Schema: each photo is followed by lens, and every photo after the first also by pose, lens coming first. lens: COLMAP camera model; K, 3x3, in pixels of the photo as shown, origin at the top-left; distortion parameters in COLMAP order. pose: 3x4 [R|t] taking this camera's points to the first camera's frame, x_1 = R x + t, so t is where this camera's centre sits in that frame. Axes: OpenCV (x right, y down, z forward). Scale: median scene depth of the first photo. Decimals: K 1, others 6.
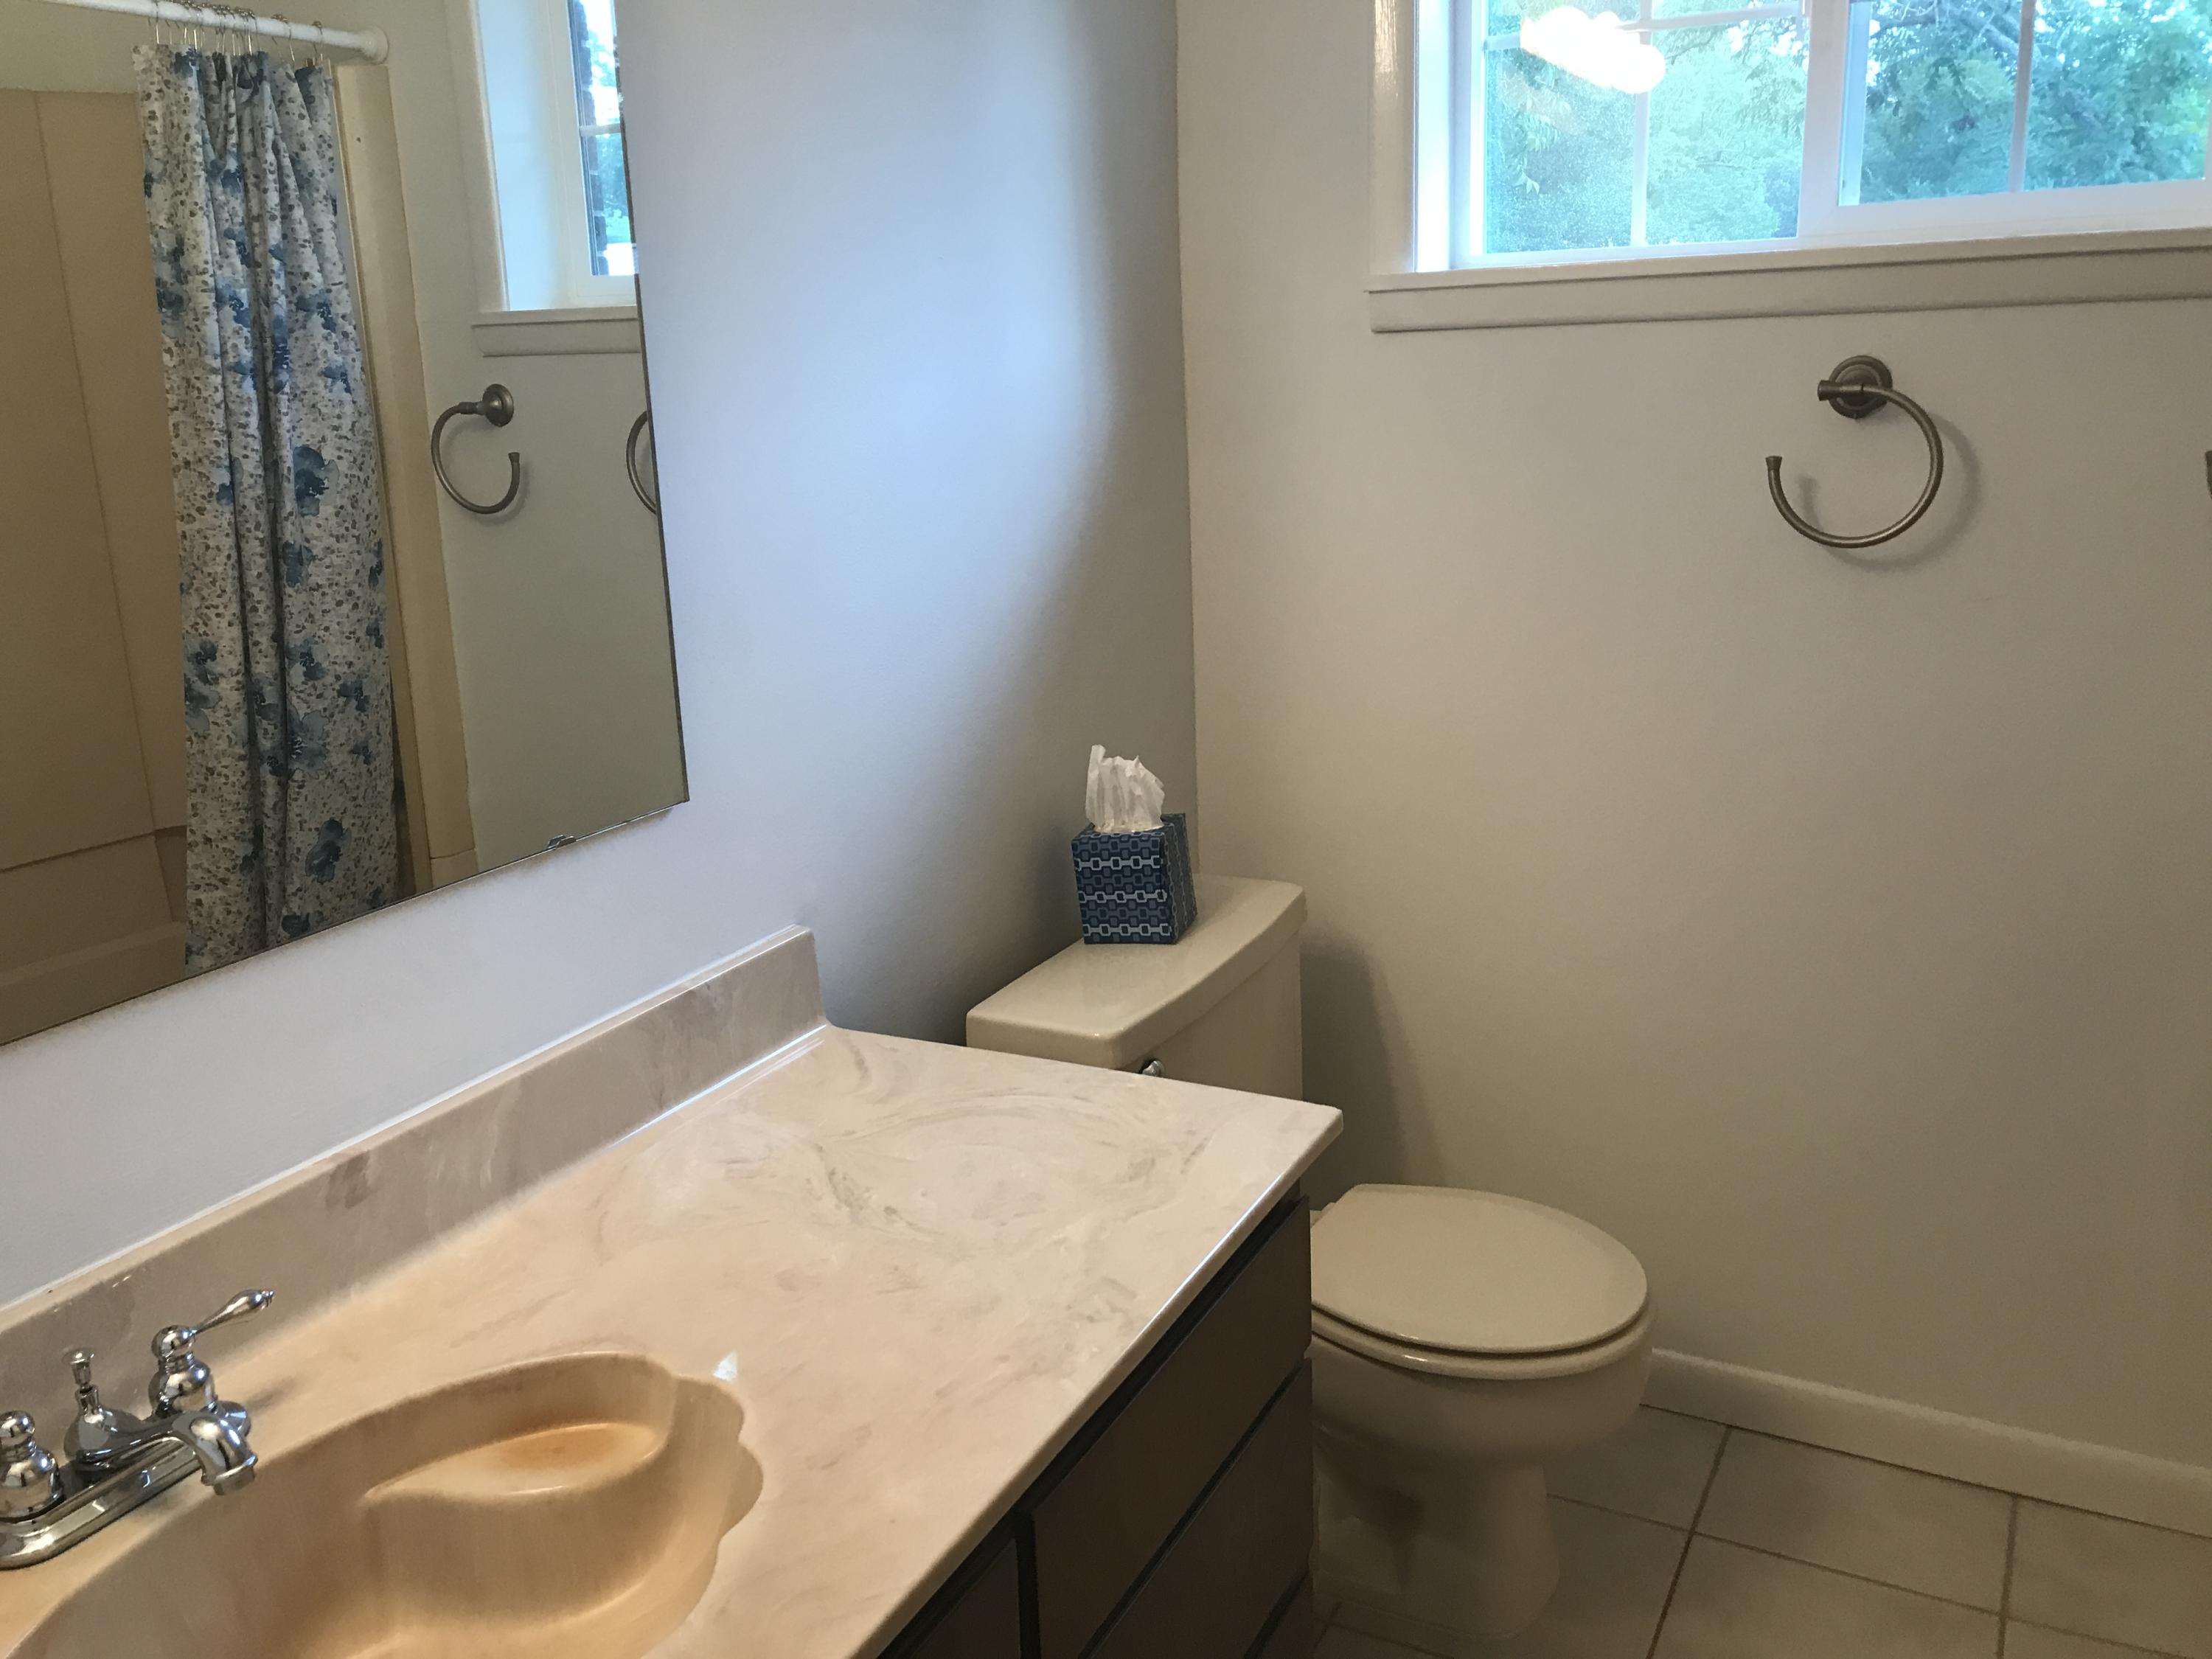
lens RADIAL K [[1765.5, 0, 1106.0], [0, 1765.5, 829.5], [0, 0, 1]] dist [-0.002372, -0.001013]
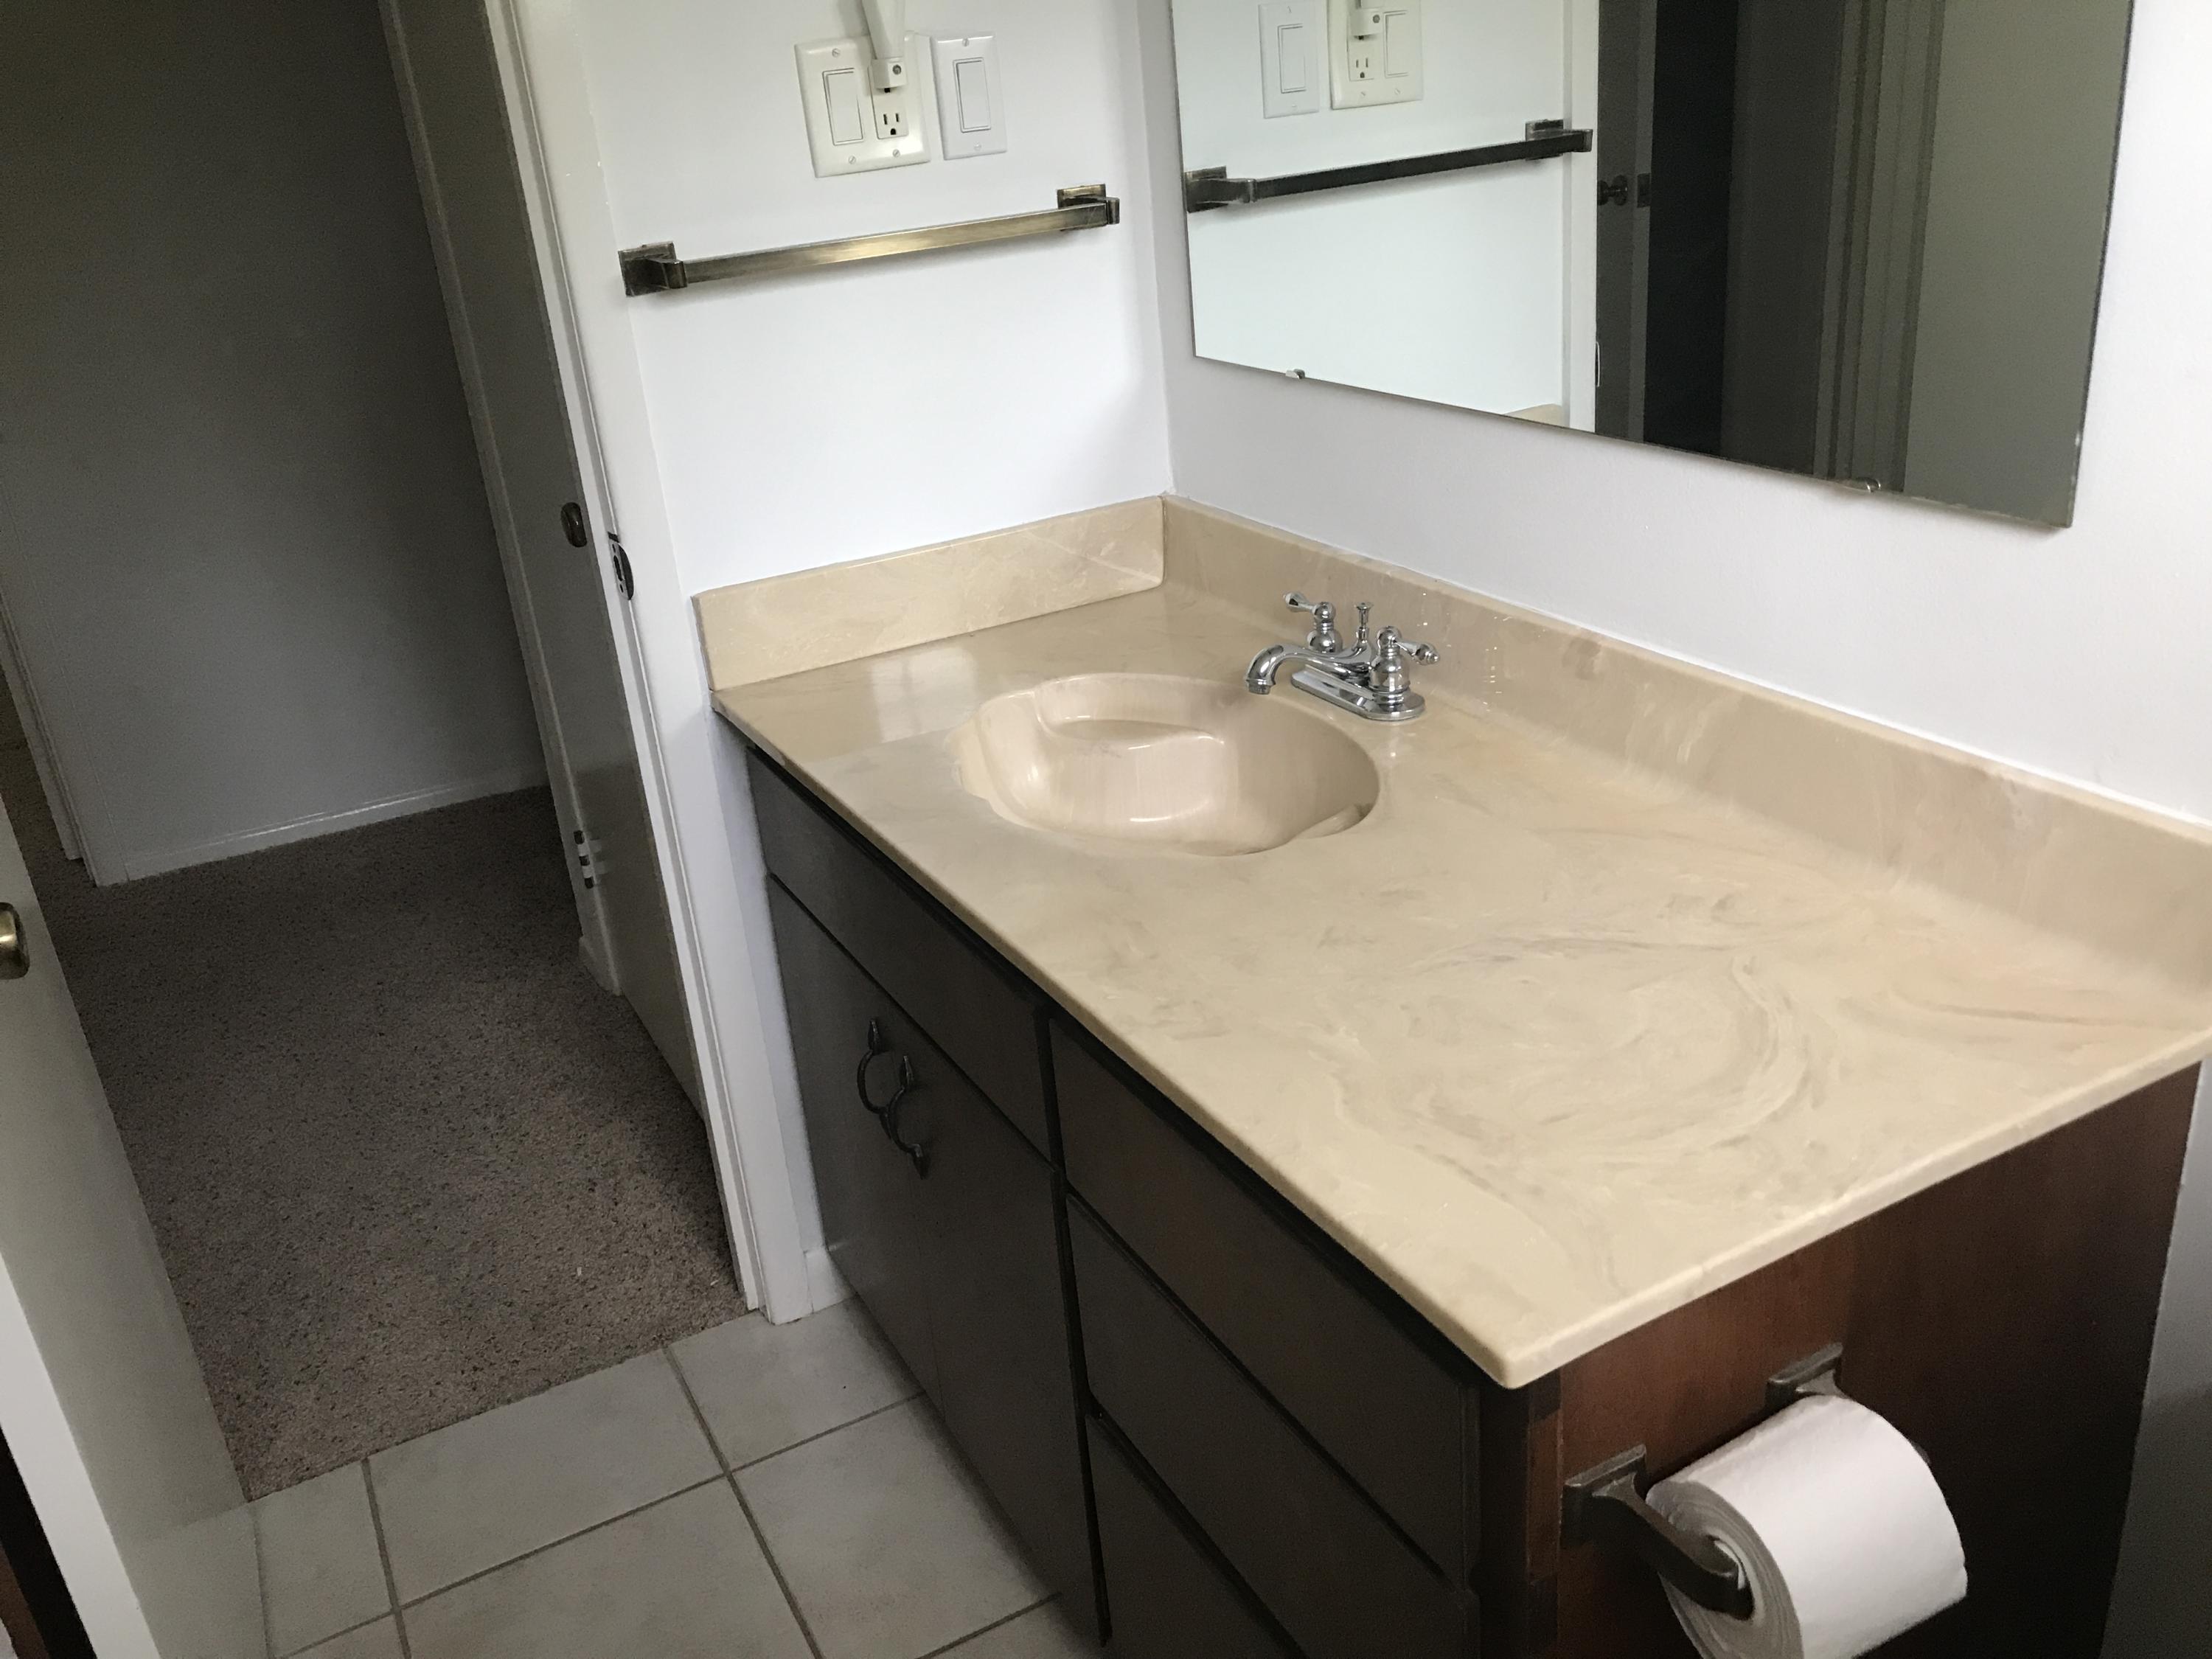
lens RADIAL K [[1854.3, 0, 1106.0], [0, 1854.3, 829.5], [0, 0, 1]] dist [0.002197, 0.000653]
pose [[-0.560072, 0.402989, -0.723822, 0.597243], [-0.113517, 0.828141, 0.548905, -0.301385], [0.820630, 0.389593, -0.418073, 1.161157]]
